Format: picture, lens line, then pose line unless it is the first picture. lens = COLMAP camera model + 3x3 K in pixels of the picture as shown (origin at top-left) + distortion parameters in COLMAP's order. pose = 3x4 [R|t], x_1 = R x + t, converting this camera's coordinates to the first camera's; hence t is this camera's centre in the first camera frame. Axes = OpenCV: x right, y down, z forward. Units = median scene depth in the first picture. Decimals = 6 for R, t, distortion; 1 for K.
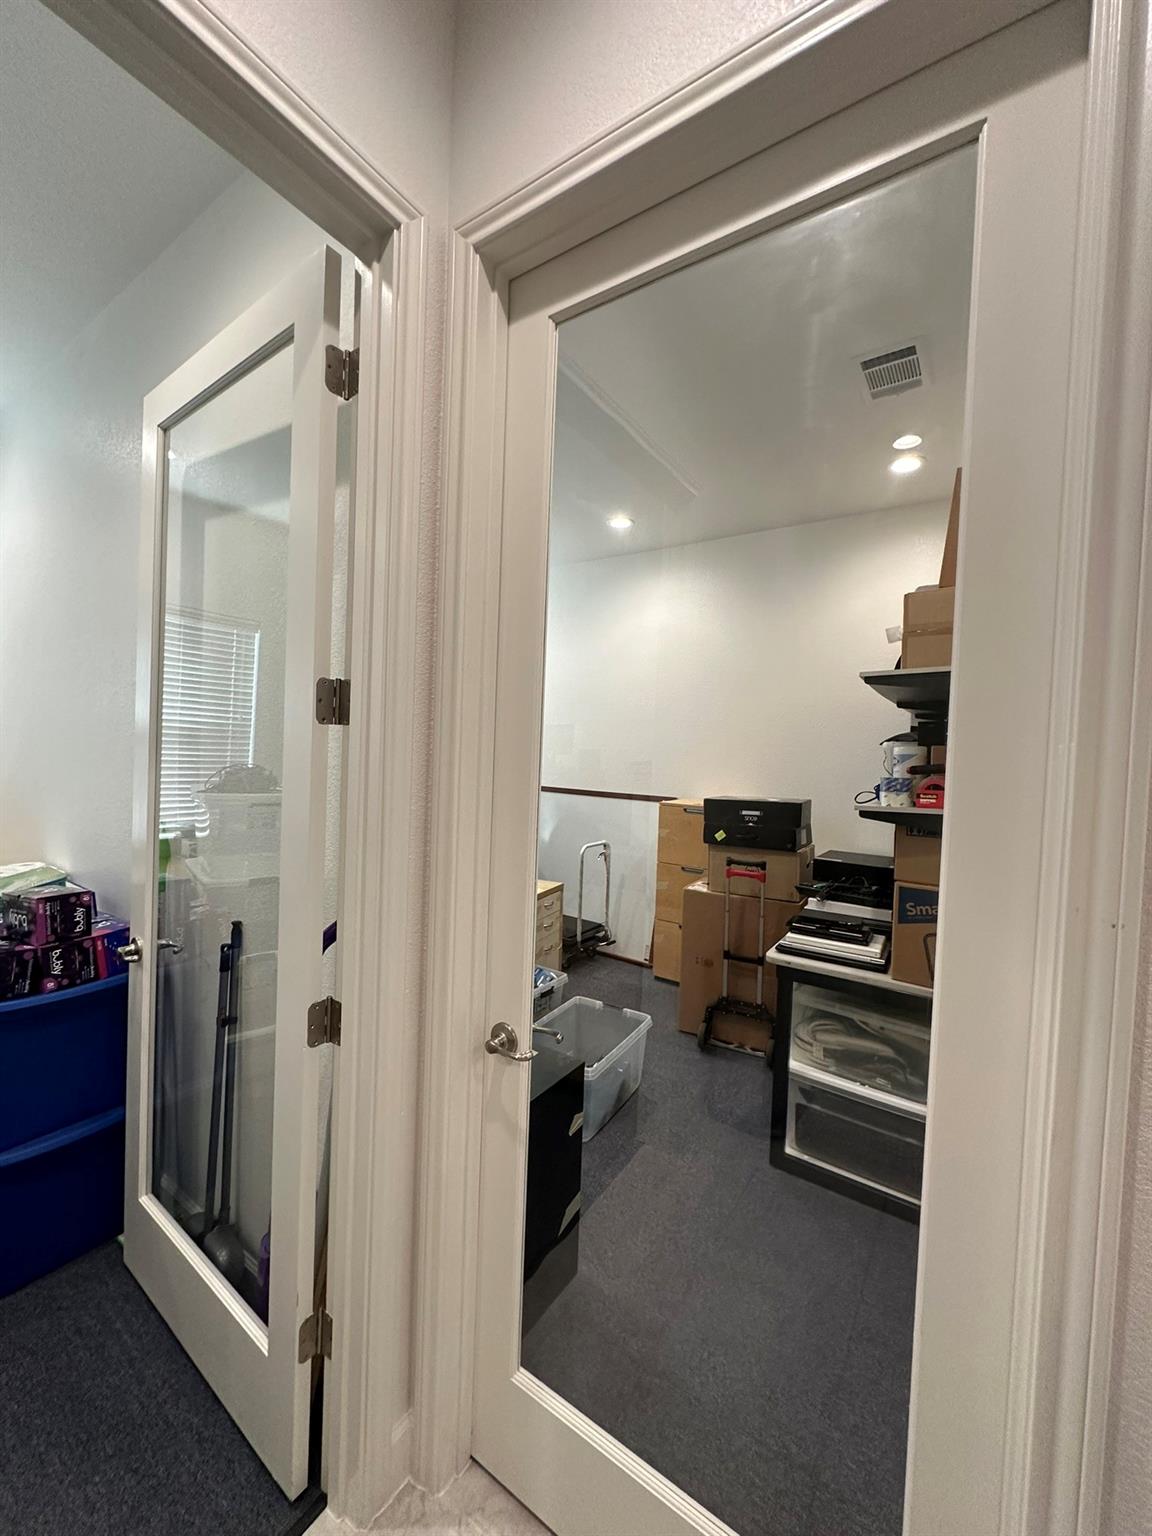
lens RADIAL K [[609.4, 0, 576.4], [0, 609.4, 767.5], [0, 0, 1]] dist [-0.000978, 0.000394]
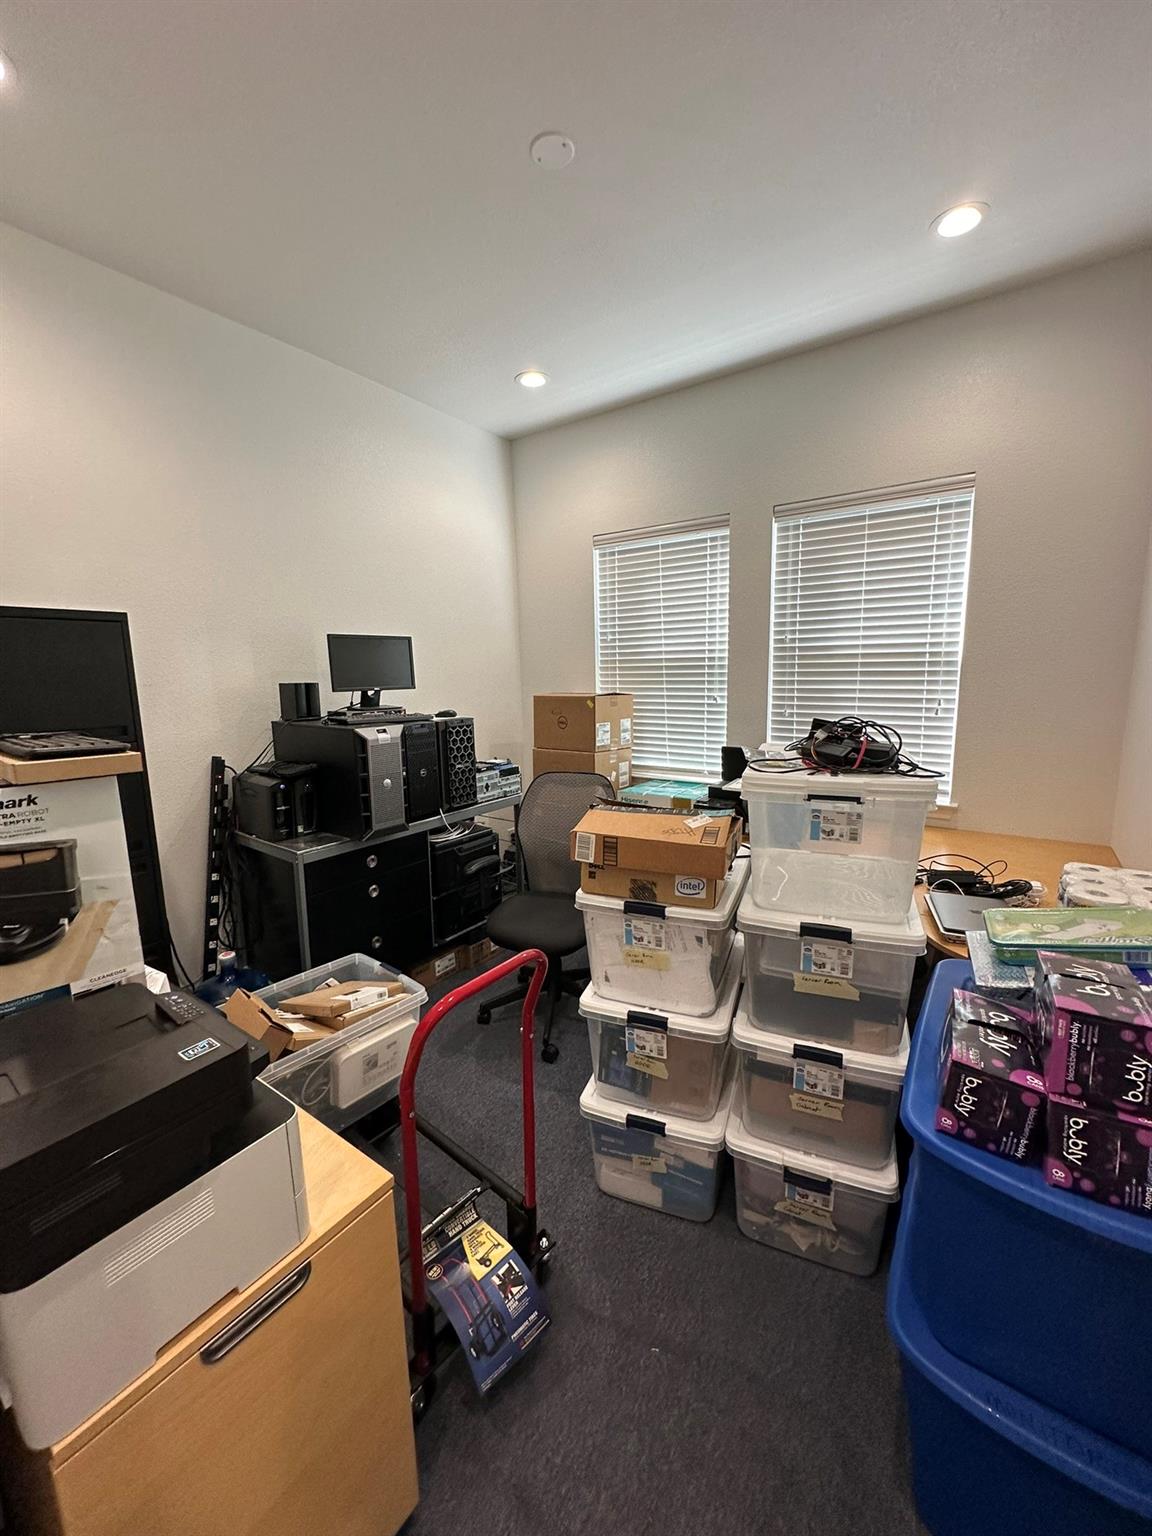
lens RADIAL K [[609.4, 0, 578.0], [0, 609.4, 773.7], [0, 0, 1]] dist [-0.000978, 0.000394]
pose [[-0.011773, 0.123150, -0.992318, -0.374066], [-0.016666, 0.992225, 0.123337, -0.045404], [0.999792, 0.017990, -0.009629, 0.577386]]
